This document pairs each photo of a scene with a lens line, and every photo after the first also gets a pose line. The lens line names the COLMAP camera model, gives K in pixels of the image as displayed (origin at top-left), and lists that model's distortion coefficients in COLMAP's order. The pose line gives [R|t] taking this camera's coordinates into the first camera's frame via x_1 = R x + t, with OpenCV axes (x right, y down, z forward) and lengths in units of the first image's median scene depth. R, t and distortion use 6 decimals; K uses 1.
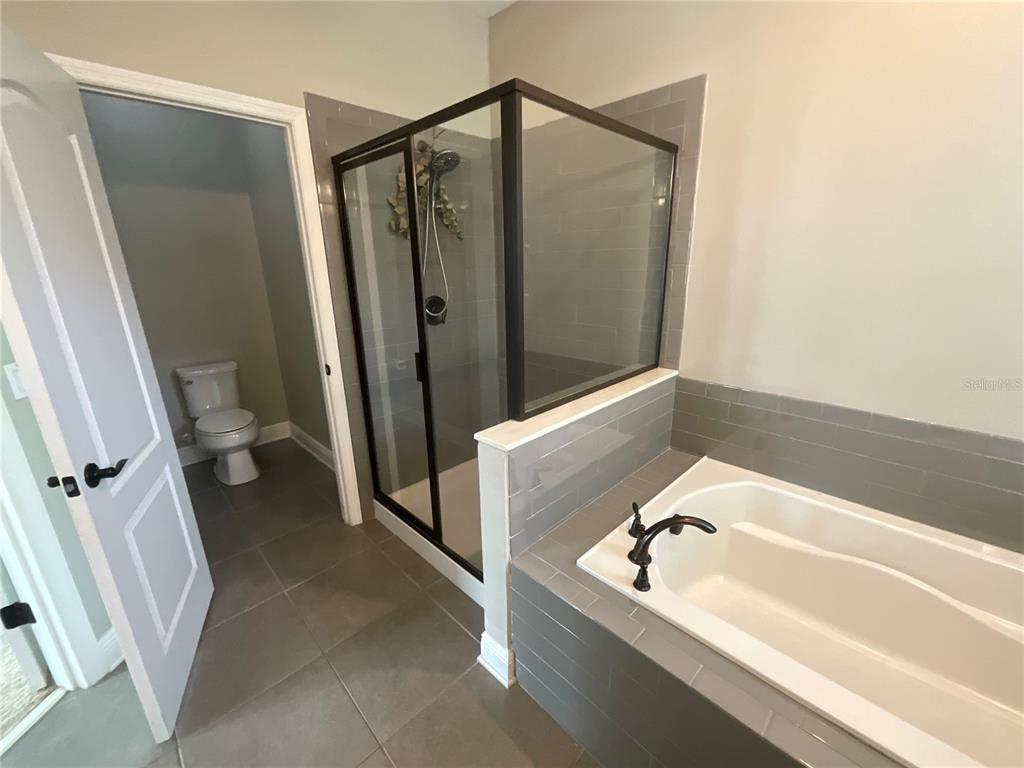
lens RADIAL K [[416.7, 0, 515.6], [0, 416.7, 384.3], [0, 0, 1]] dist [-0.003651, 0.000683]
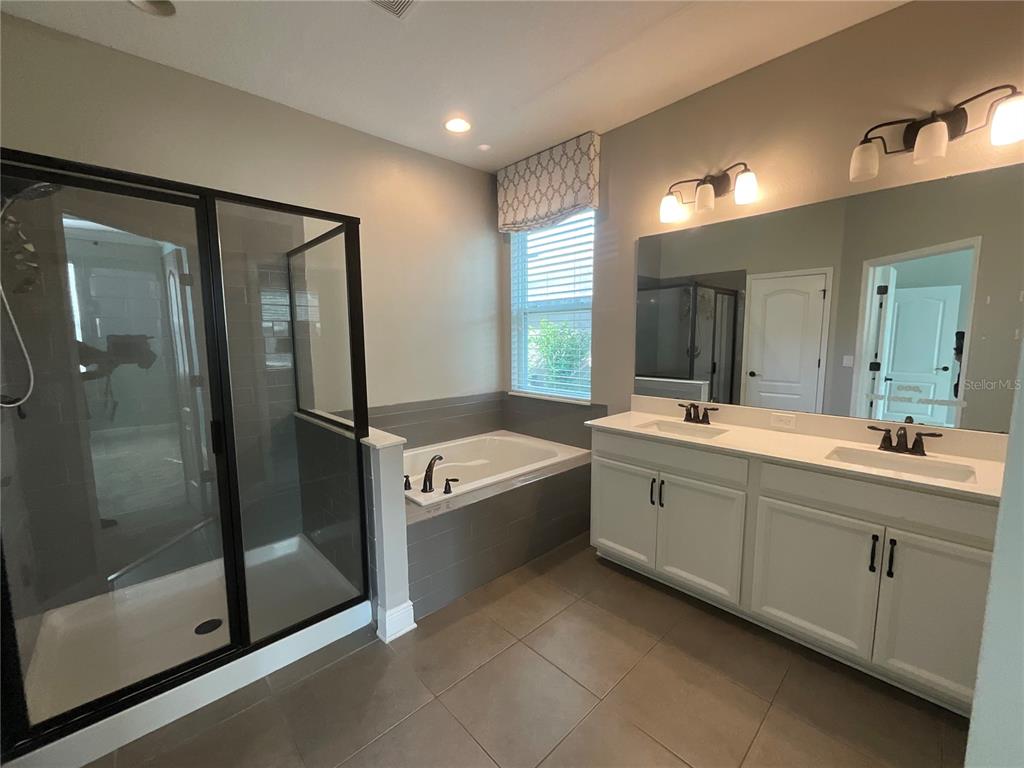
lens RADIAL K [[416.7, 0, 515.5], [0, 416.7, 386.5], [0, 0, 1]] dist [-0.003651, 0.000683]
pose [[0.021525, -0.103698, 0.994376, -0.966473], [0.292542, 0.951727, 0.092918, -0.038646], [-0.956010, 0.288897, 0.050822, 0.292816]]
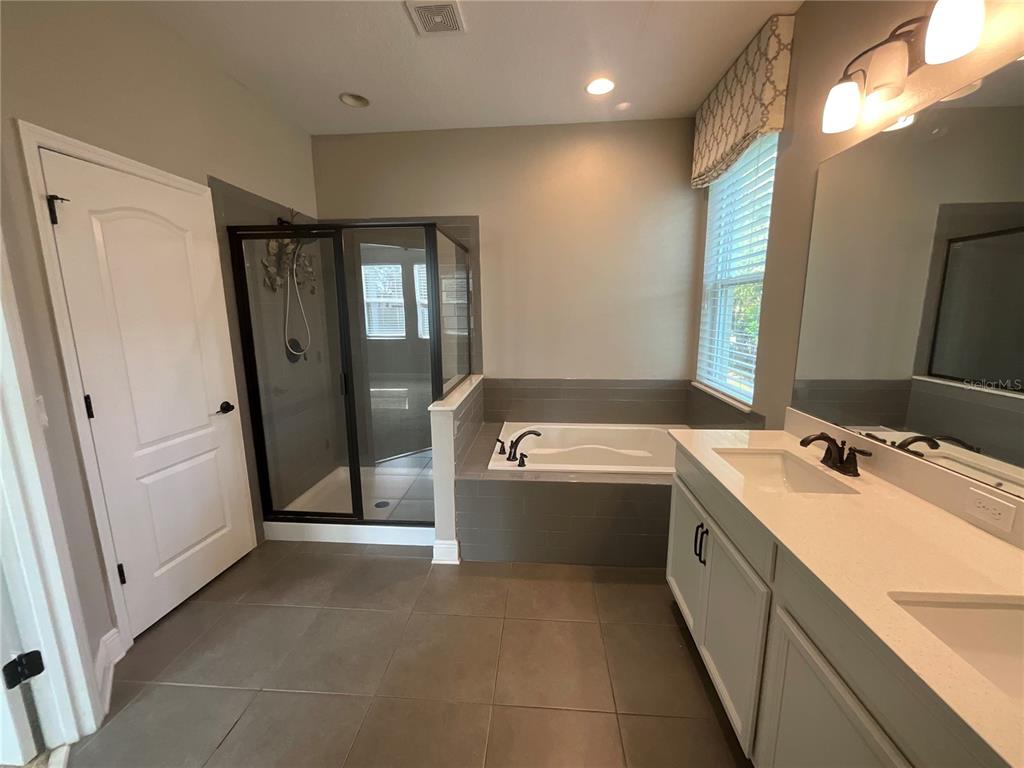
lens RADIAL K [[416.7, 0, 512.5], [0, 416.7, 385.2], [0, 0, 1]] dist [-0.003651, 0.000683]
pose [[0.757403, -0.106374, 0.644225, -0.628509], [0.184328, 0.981343, -0.054672, 0.127450], [-0.626390, 0.160158, 0.762880, -0.364690]]
